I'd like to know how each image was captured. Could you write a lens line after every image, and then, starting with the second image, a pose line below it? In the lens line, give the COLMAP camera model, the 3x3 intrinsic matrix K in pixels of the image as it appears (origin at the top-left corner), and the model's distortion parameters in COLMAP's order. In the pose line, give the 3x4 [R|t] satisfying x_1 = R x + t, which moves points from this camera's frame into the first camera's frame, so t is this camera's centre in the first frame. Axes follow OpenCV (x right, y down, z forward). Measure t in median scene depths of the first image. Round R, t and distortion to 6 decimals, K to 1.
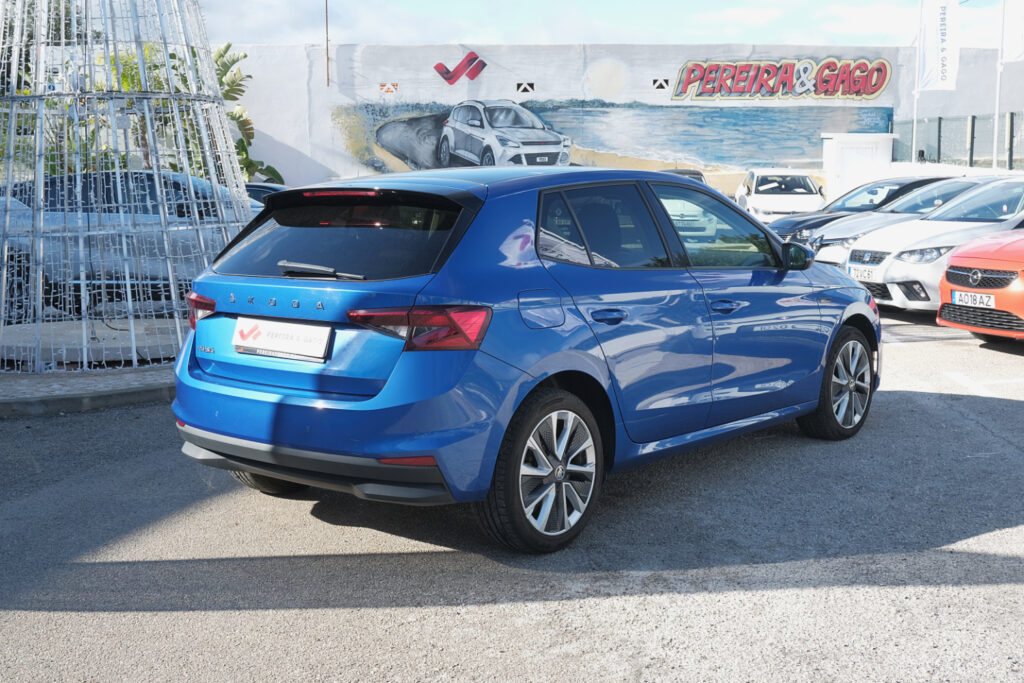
lens RADIAL K [[1286.1, 0, 520.6], [0, 1286.1, 337.9], [0, 0, 1]] dist [-0.014637, 0.000000]
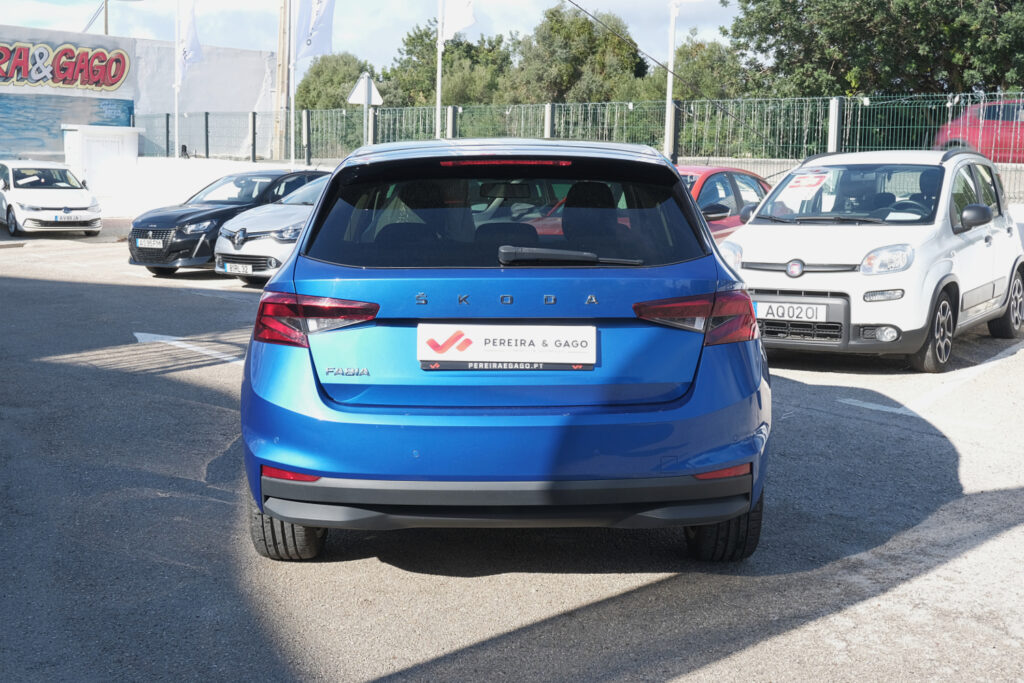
lens RADIAL K [[1286.1, 0, 516.8], [0, 1286.1, 347.1], [0, 0, 1]] dist [-0.014637, 0.000000]
pose [[0.766765, -0.070554, 0.638039, -0.121166], [0.066087, 0.997336, 0.030865, -0.004026], [-0.638517, 0.018499, 0.769385, 0.070424]]
